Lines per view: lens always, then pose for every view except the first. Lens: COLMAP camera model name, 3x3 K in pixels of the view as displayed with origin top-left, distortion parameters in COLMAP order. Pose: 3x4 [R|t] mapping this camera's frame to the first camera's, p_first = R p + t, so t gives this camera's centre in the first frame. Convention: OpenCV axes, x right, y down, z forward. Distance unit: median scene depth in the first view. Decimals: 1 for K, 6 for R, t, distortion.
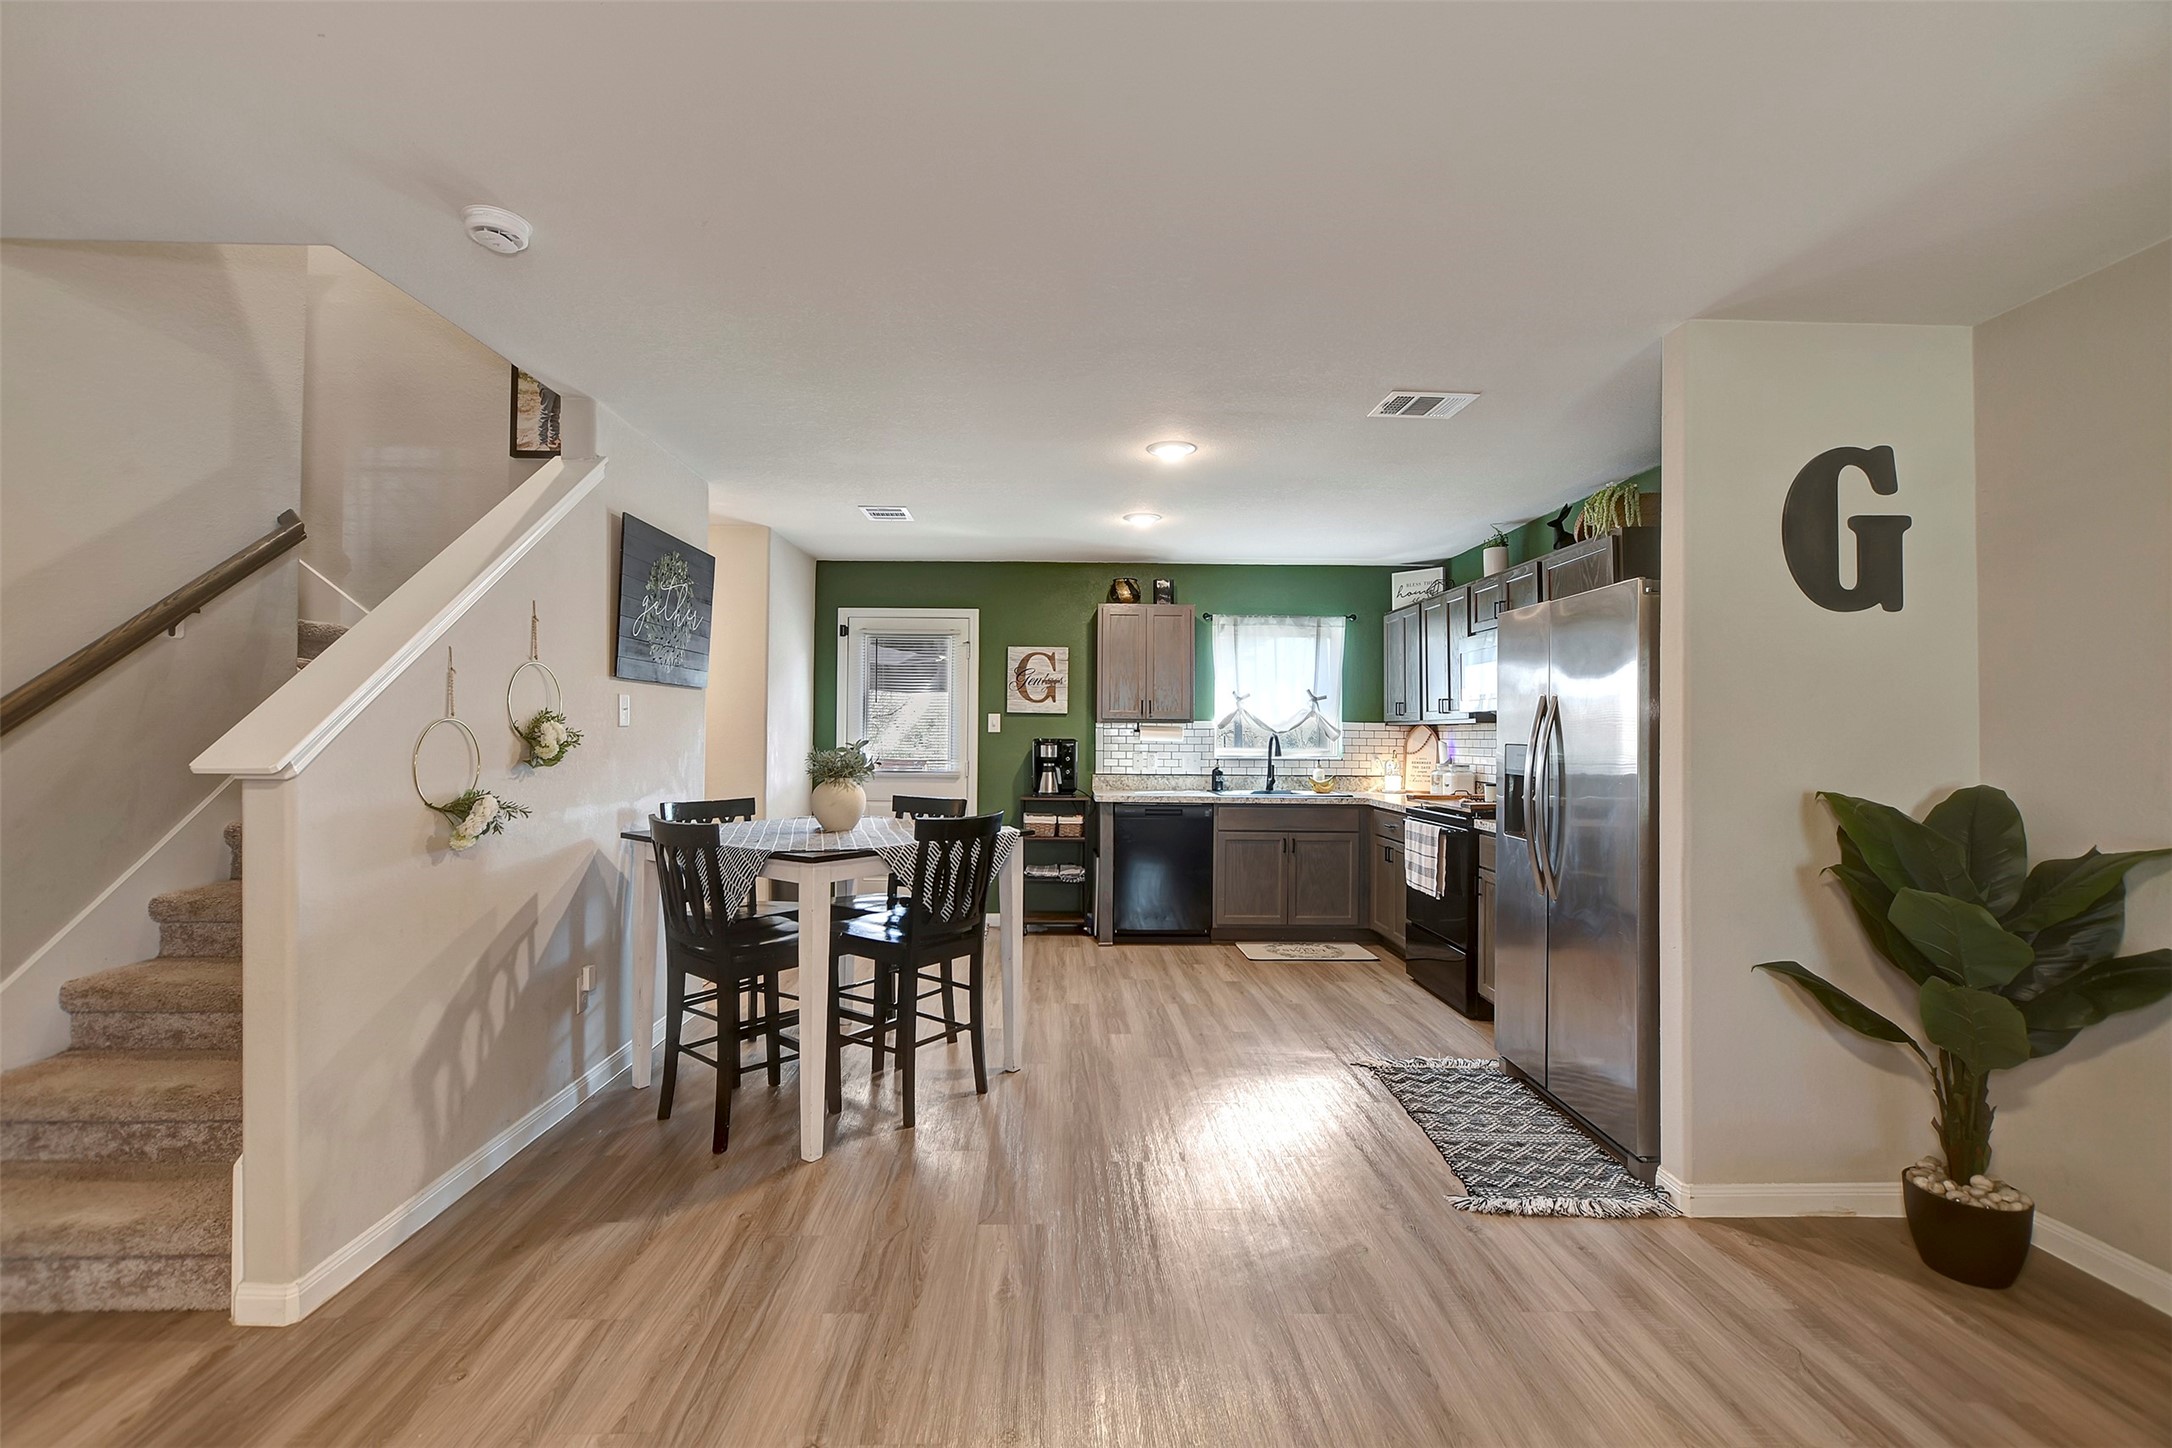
lens RADIAL K [[953.5, 0, 1076.2], [0, 953.5, 711.8], [0, 0, 1]] dist [-0.009763, 0.001902]
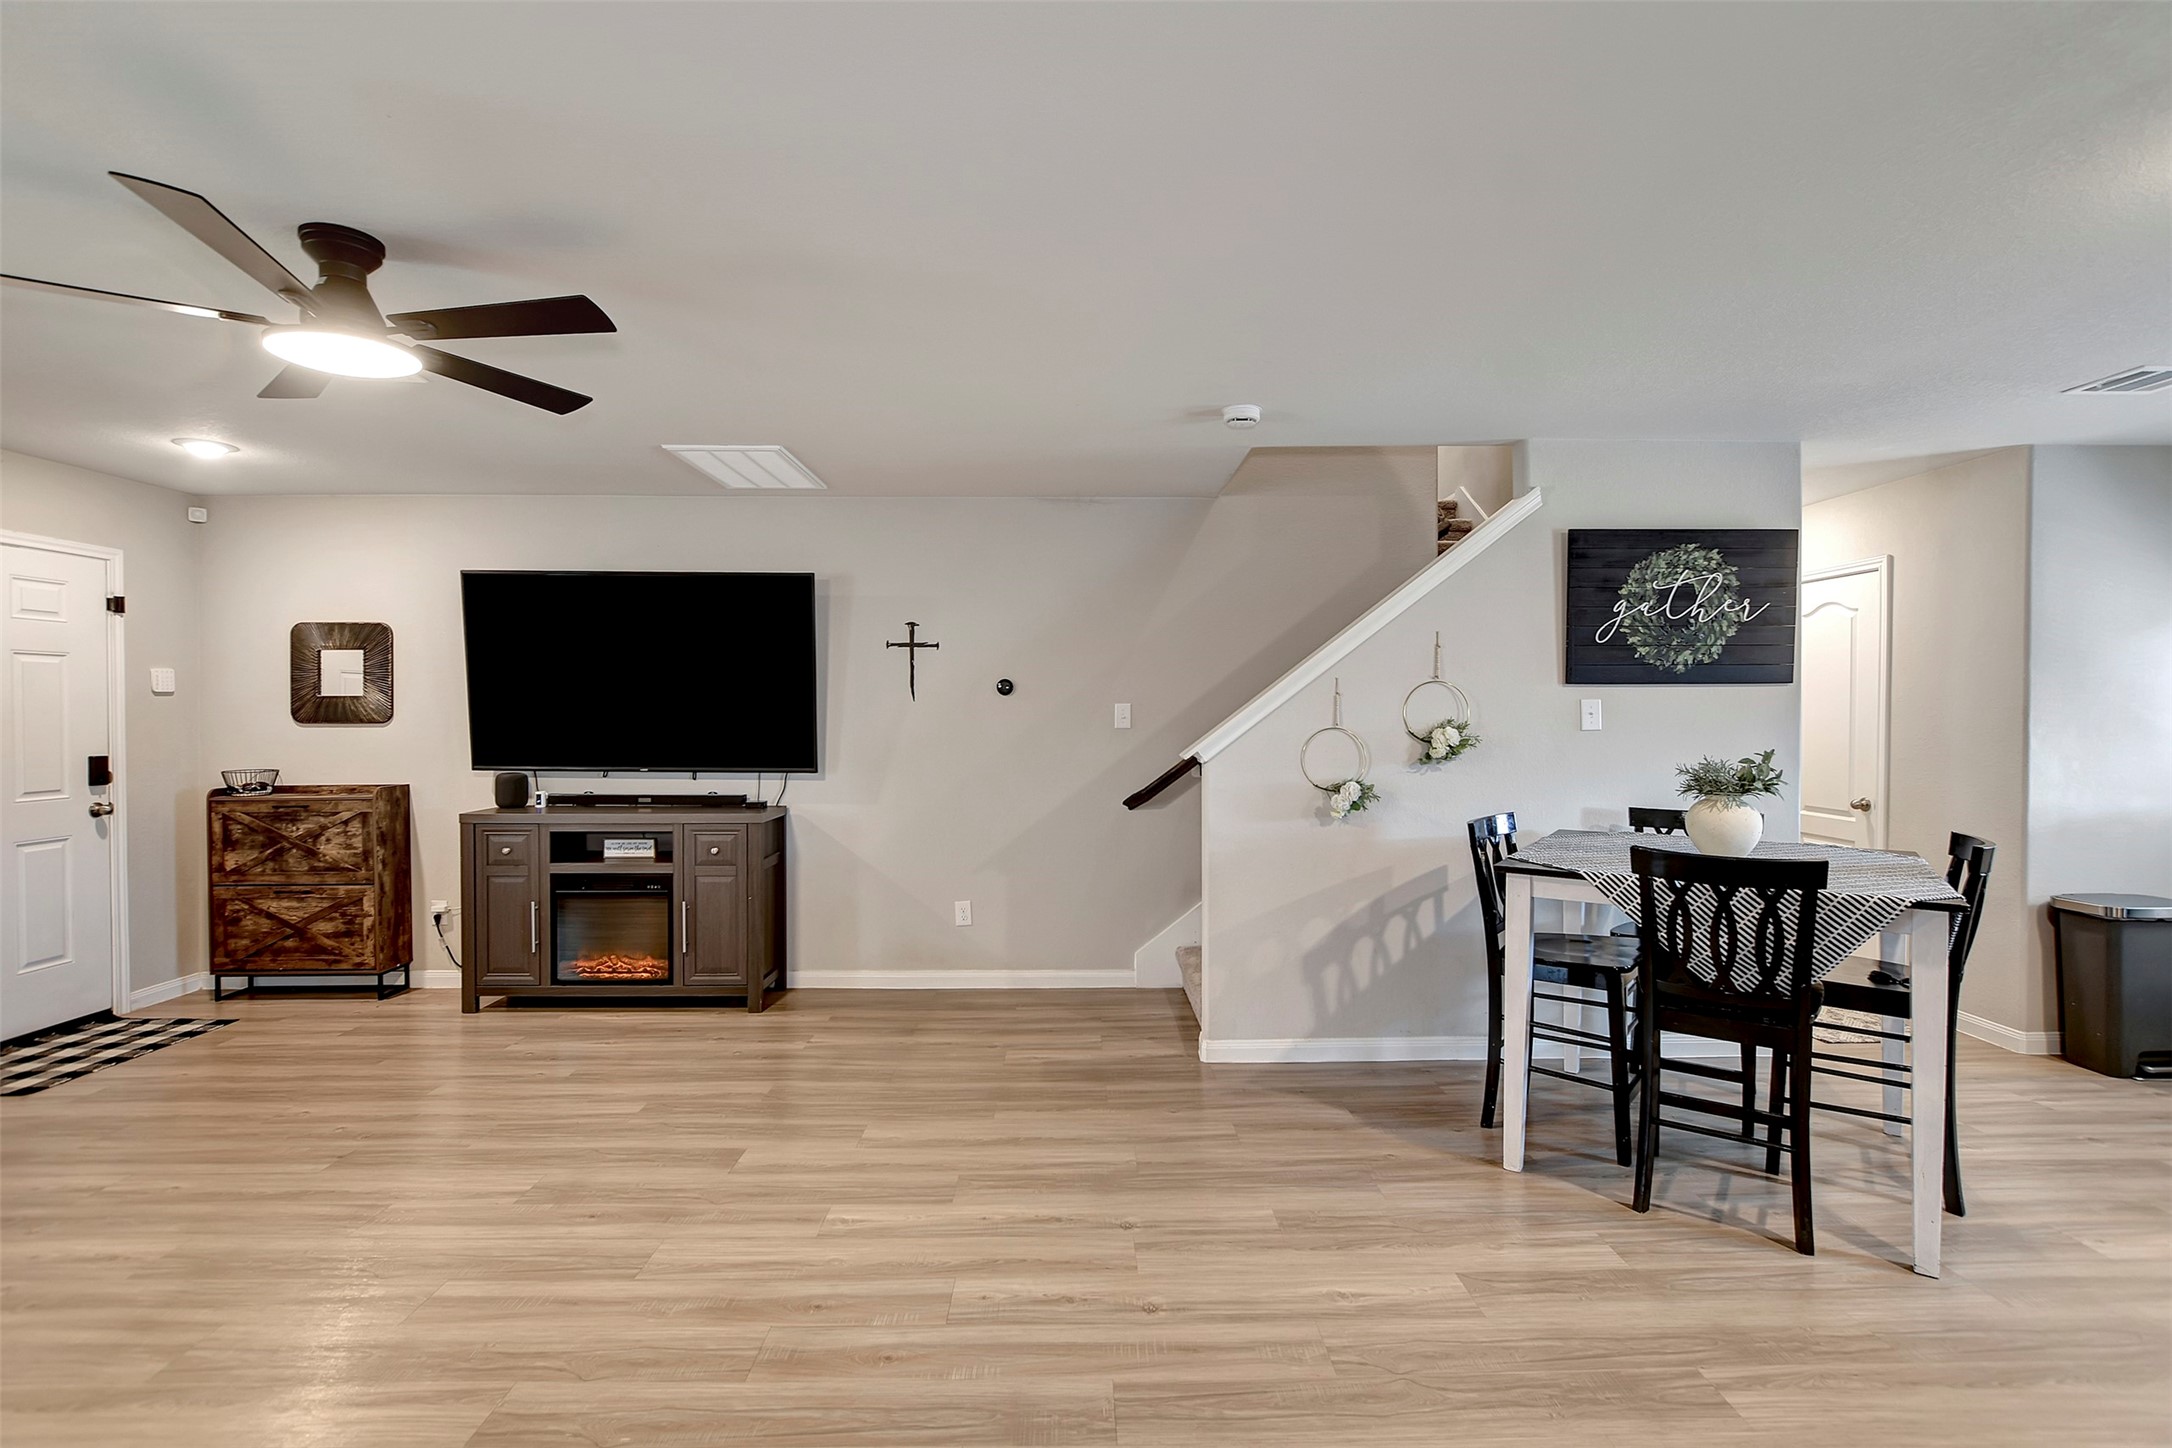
lens RADIAL K [[953.5, 0, 1097.6], [0, 953.5, 728.1], [0, 0, 1]] dist [-0.009763, 0.001902]
pose [[0.011825, 0.007879, -0.999899, 0.619599], [0.026139, 0.999625, 0.008186, -0.010362], [0.999588, -0.026233, 0.011615, 0.489487]]
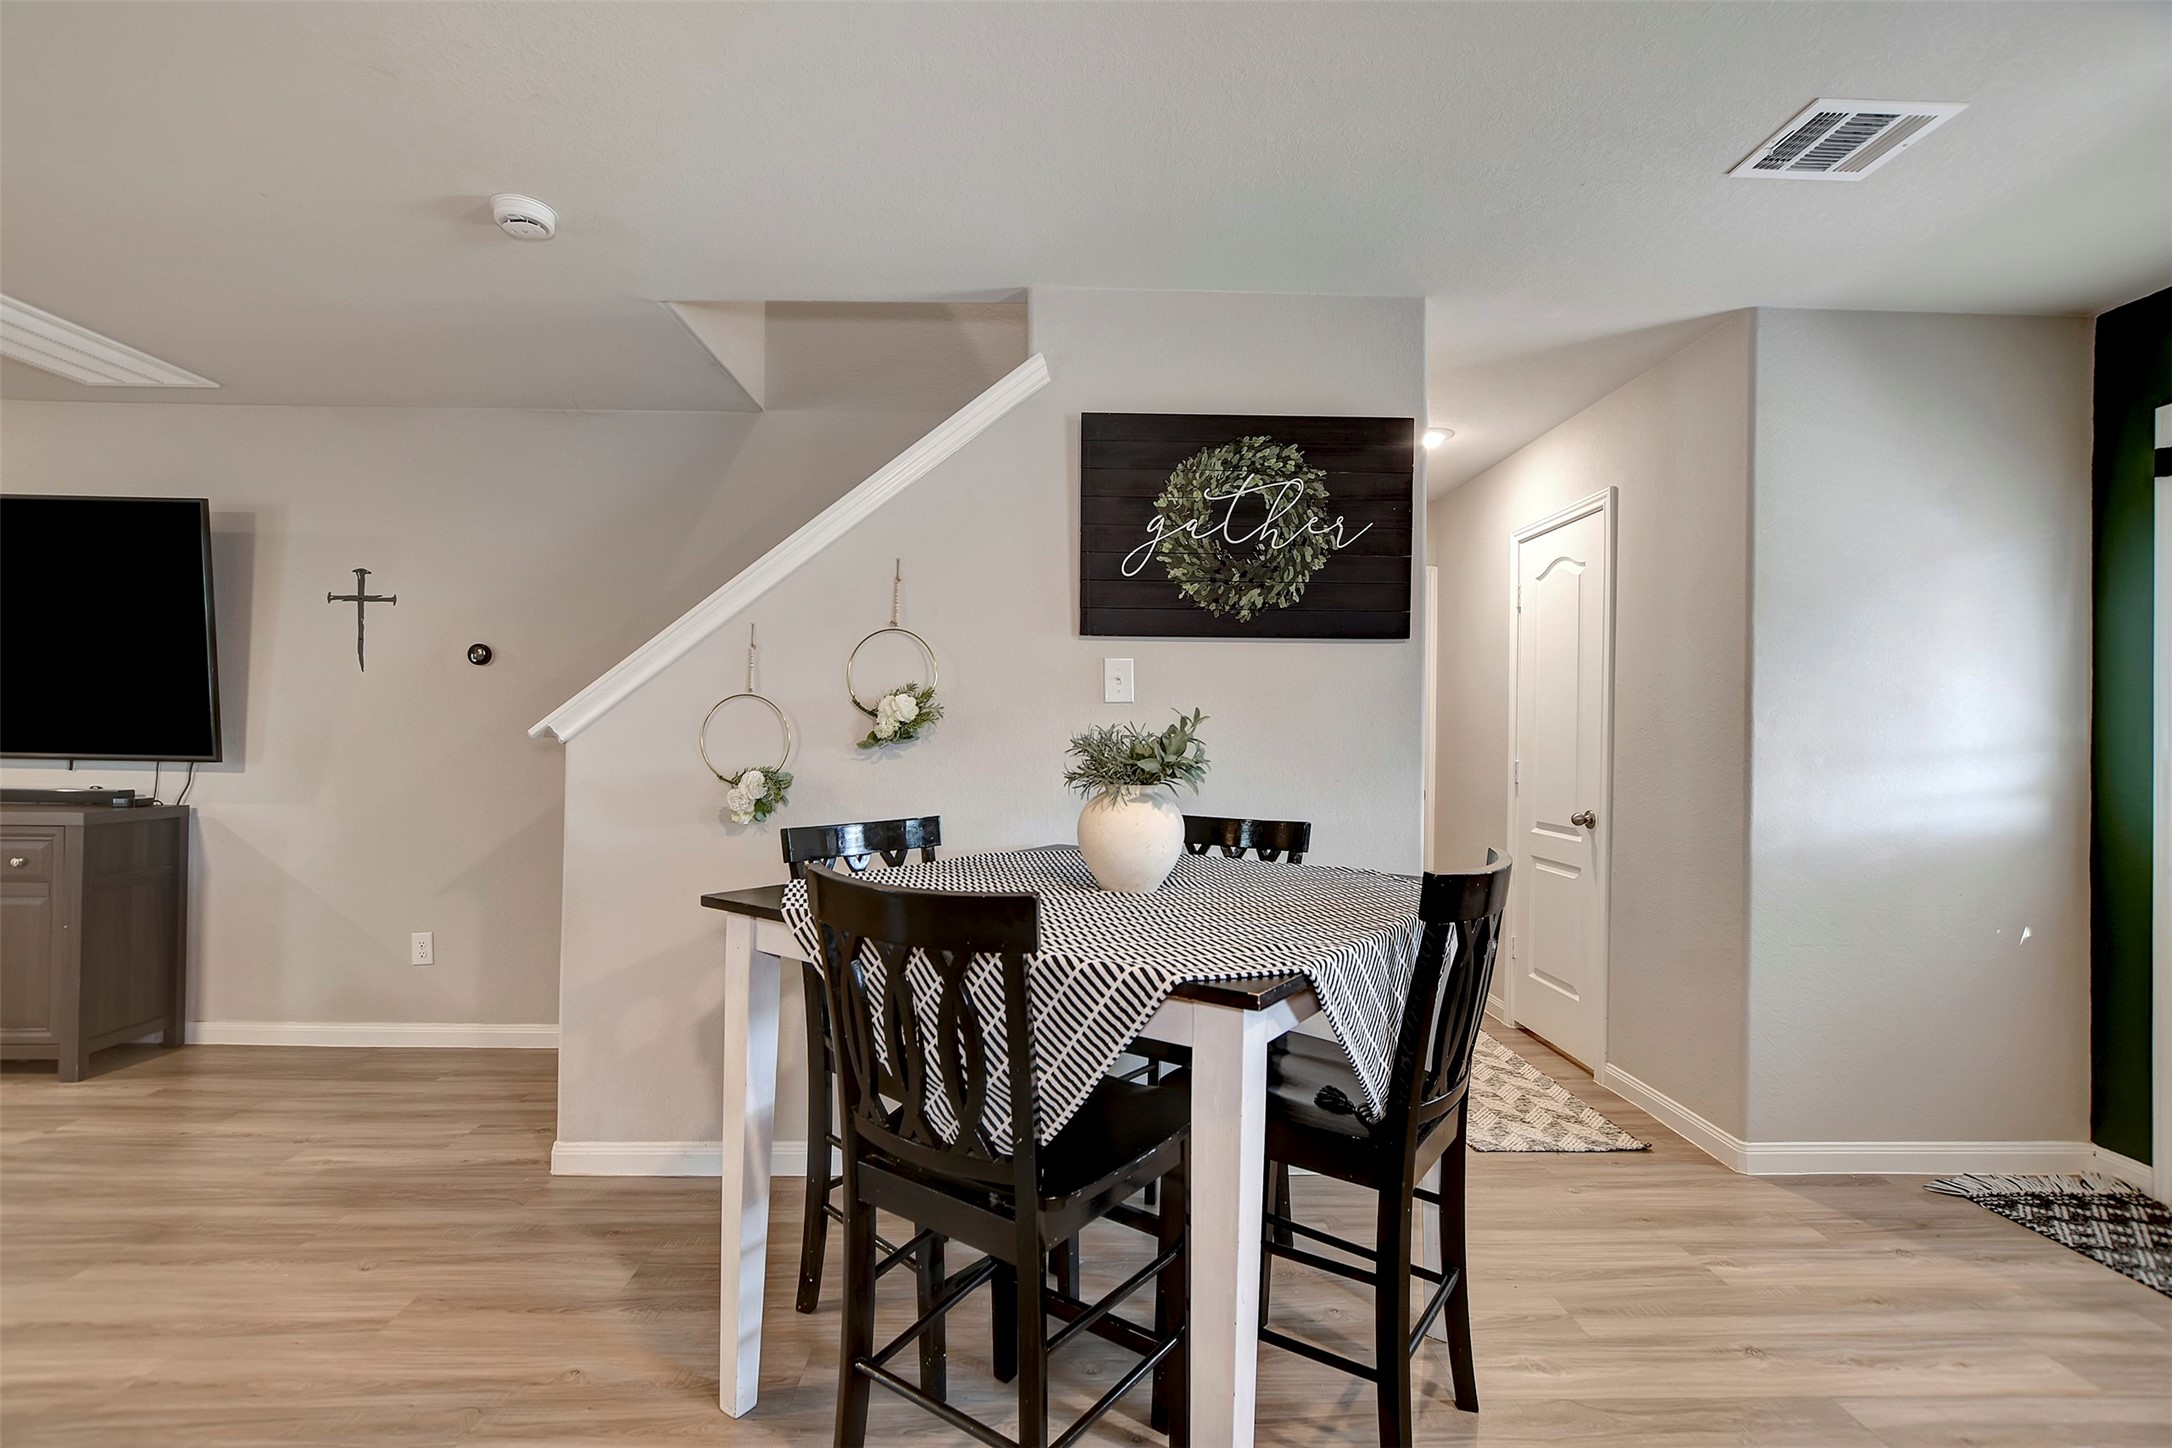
lens RADIAL K [[953.5, 0, 1051.6], [0, 953.5, 737.0], [0, 0, 1]] dist [-0.009763, 0.001902]
pose [[0.015295, -0.007047, -0.999858, 0.279982], [0.014603, 0.999870, -0.006823, 0.051149], [0.999776, -0.014497, 0.015396, 1.030713]]
